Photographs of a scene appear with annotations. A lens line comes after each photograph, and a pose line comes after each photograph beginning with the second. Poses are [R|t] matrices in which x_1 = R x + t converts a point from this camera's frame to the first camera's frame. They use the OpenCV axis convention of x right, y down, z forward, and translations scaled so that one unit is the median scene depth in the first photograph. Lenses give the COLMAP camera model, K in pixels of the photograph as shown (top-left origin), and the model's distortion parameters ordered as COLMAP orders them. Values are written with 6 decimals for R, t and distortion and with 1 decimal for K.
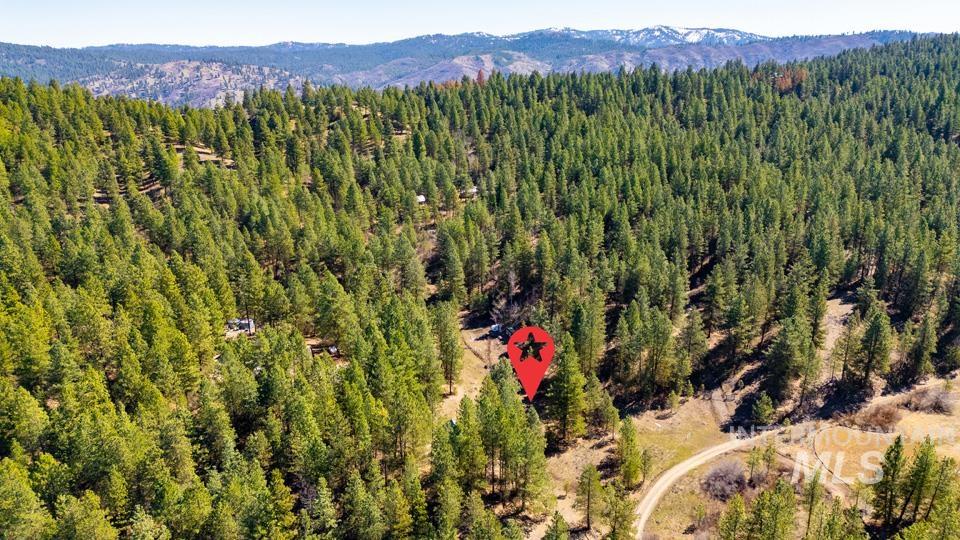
lens RADIAL K [[675.0, 0, 481.3], [0, 675.0, 277.2], [0, 0, 1]] dist [0.071264, -0.064425]
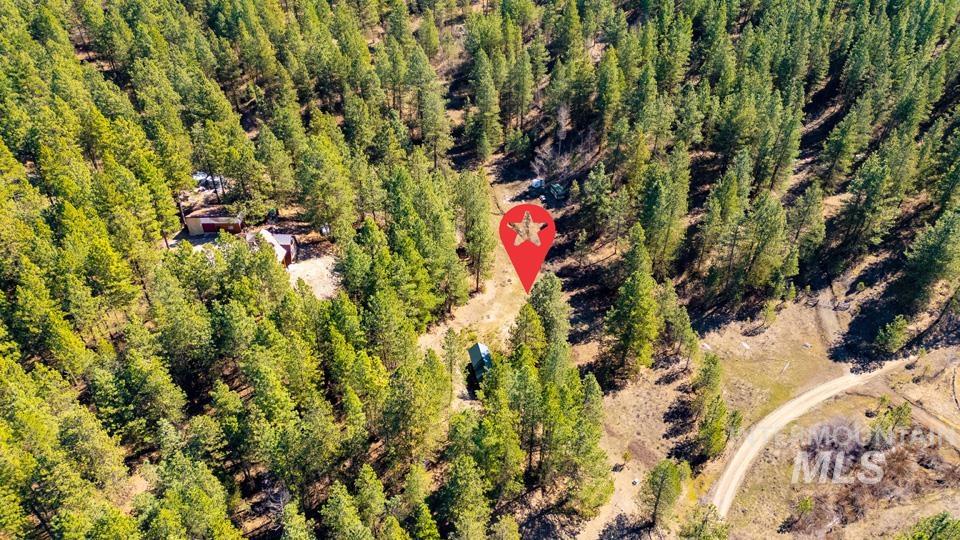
lens RADIAL K [[675.0, 0, 479.1], [0, 675.0, 278.0], [0, 0, 1]] dist [0.071264, -0.064425]
pose [[0.998450, 0.038037, -0.040624, -0.011717], [-0.021621, 0.937748, 0.346642, -0.105709], [0.051280, -0.345227, 0.937117, 0.262746]]
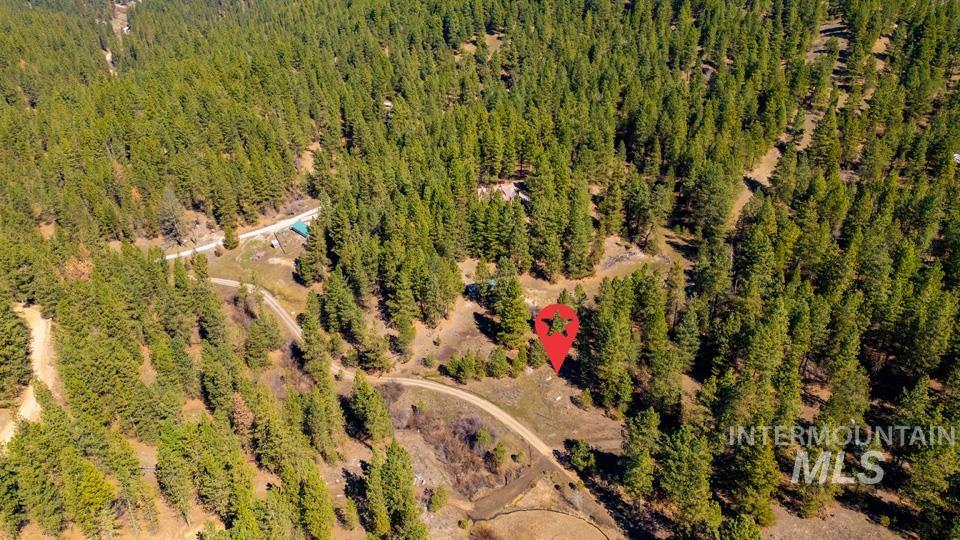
lens RADIAL K [[675.0, 0, 474.5], [0, 675.0, 271.2], [0, 0, 1]] dist [0.071264, -0.064425]
pose [[0.106239, 0.492638, -0.863725, 0.957433], [-0.273818, 0.849551, 0.450874, -0.347254], [0.955896, 0.188603, 0.225149, 0.553380]]
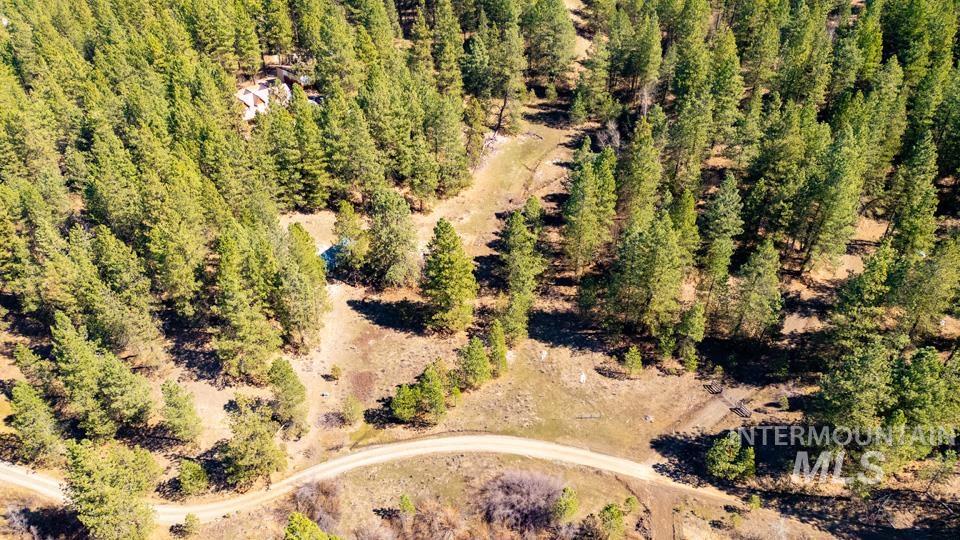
lens RADIAL K [[675.0, 0, 477.9], [0, 675.0, 277.7], [0, 0, 1]] dist [0.071264, -0.064425]
pose [[0.676854, 0.453284, -0.580001, 0.479320], [-0.217239, 0.875829, 0.430965, -0.112950], [0.703332, -0.165702, 0.691279, 0.455175]]
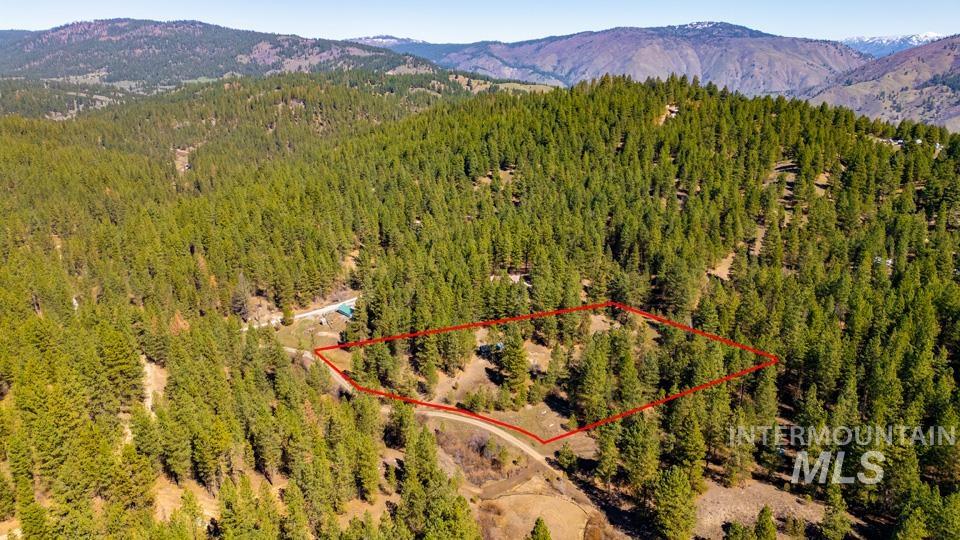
lens RADIAL K [[675.0, 0, 474.2], [0, 675.0, 272.0], [0, 0, 1]] dist [0.071264, -0.064425]
pose [[0.078954, 0.306786, -0.948498, 1.281051], [-0.282098, 0.919453, 0.273909, -0.338945], [0.956131, 0.245943, 0.159138, 0.525595]]
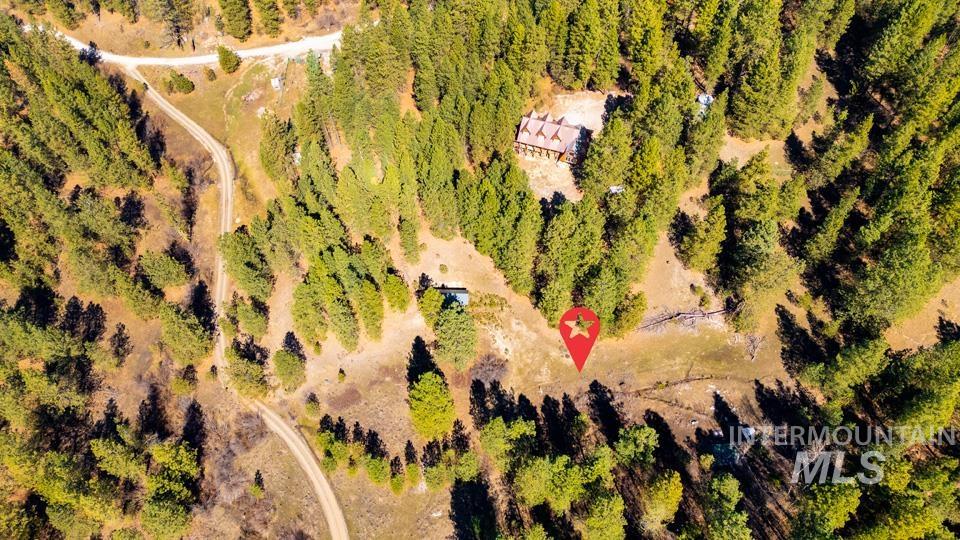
lens RADIAL K [[675.0, 0, 479.1], [0, 675.0, 269.6], [0, 0, 1]] dist [0.071264, -0.064425]
pose [[-0.327627, 0.799957, -0.502722, 0.331356], [-0.258616, 0.435838, 0.862069, -0.514038], [0.908724, 0.412448, 0.064089, 0.800504]]
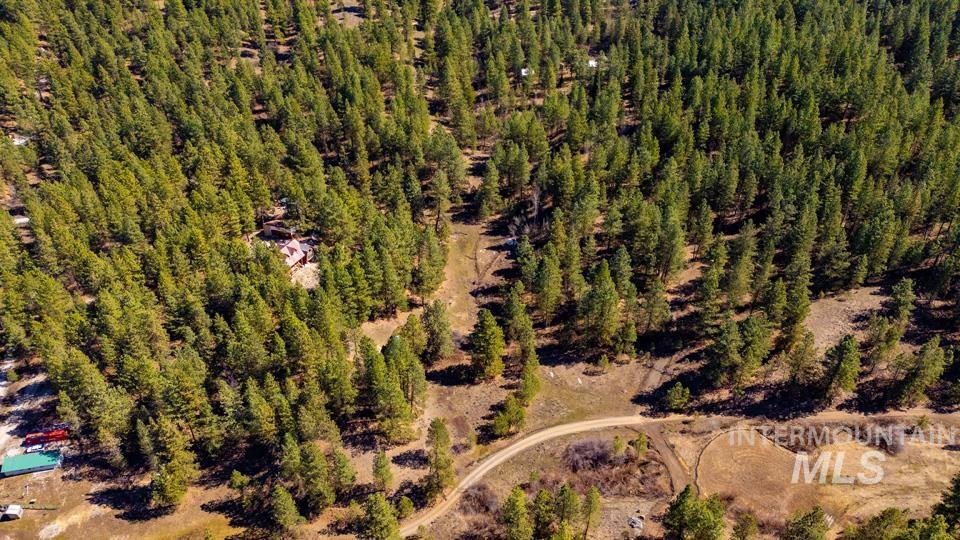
lens RADIAL K [[675.0, 0, 474.6], [0, 675.0, 267.4], [0, 0, 1]] dist [0.071264, -0.064425]
pose [[0.916473, 0.223854, -0.331611, 0.389259], [-0.115027, 0.941258, 0.317495, -0.254721], [0.383204, -0.252831, 0.888387, 0.013890]]
